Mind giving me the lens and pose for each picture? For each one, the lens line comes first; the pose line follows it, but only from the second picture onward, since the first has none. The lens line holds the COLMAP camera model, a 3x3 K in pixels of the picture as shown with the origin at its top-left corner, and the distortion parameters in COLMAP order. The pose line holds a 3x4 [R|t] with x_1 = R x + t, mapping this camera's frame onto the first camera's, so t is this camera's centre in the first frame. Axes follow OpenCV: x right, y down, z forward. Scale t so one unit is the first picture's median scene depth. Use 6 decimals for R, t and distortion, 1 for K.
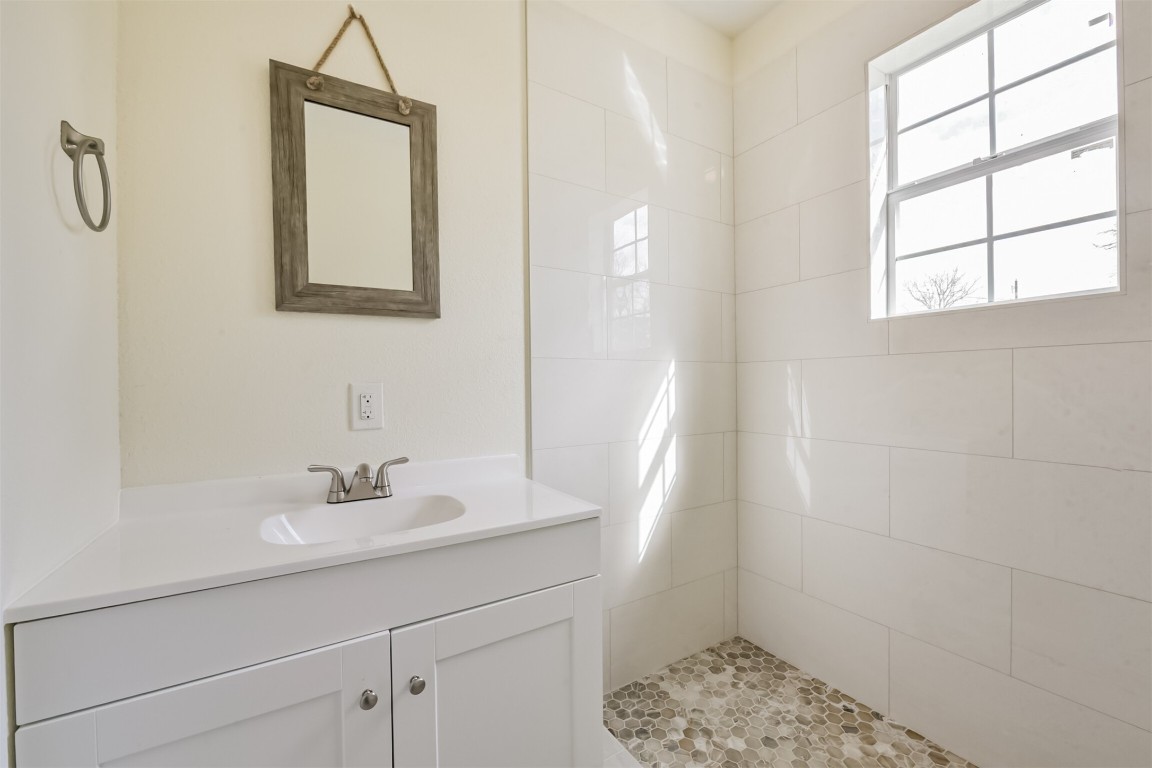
lens RADIAL K [[453.1, 0, 576.0], [0, 453.1, 384.0], [0, 0, 1]] dist [-0.011513, -0.000027]
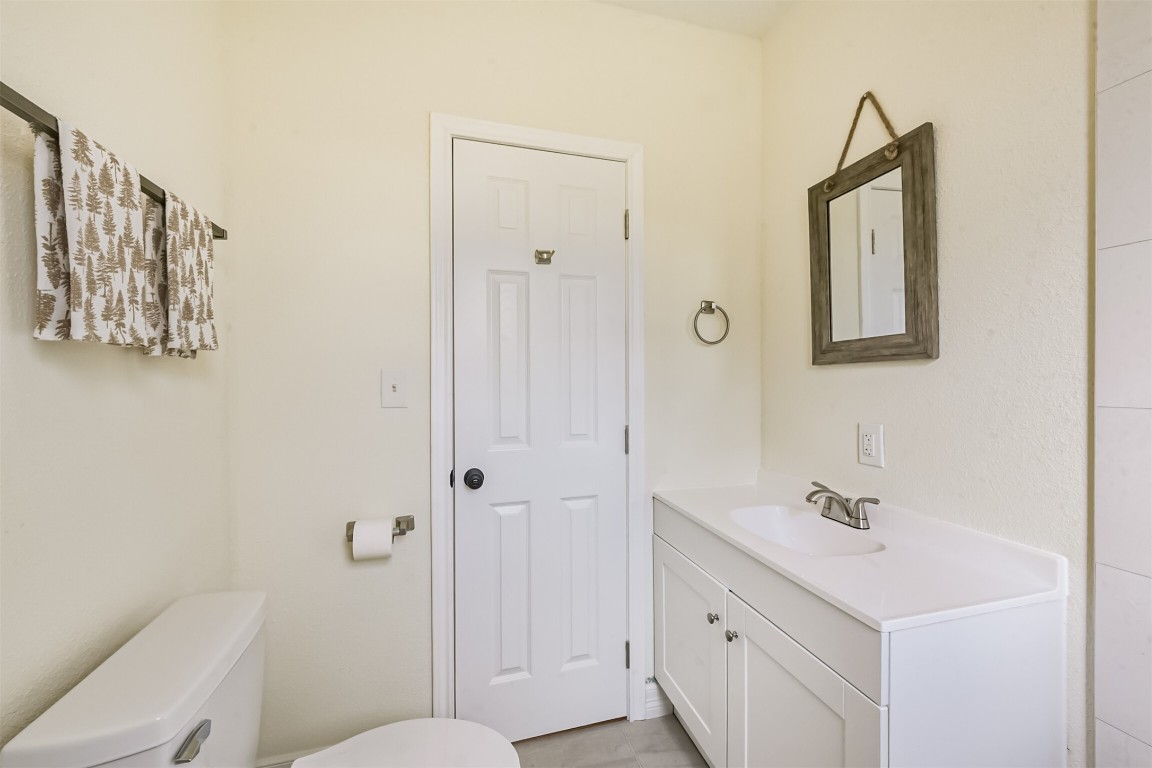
lens RADIAL K [[453.1, 0, 576.0], [0, 453.1, 384.0], [0, 0, 1]] dist [-0.011513, -0.000027]
pose [[-0.275438, 0.016430, -0.961178, 0.795111], [-0.005109, 0.999815, 0.018554, -0.115715], [0.961305, 0.010021, -0.275303, 0.613300]]
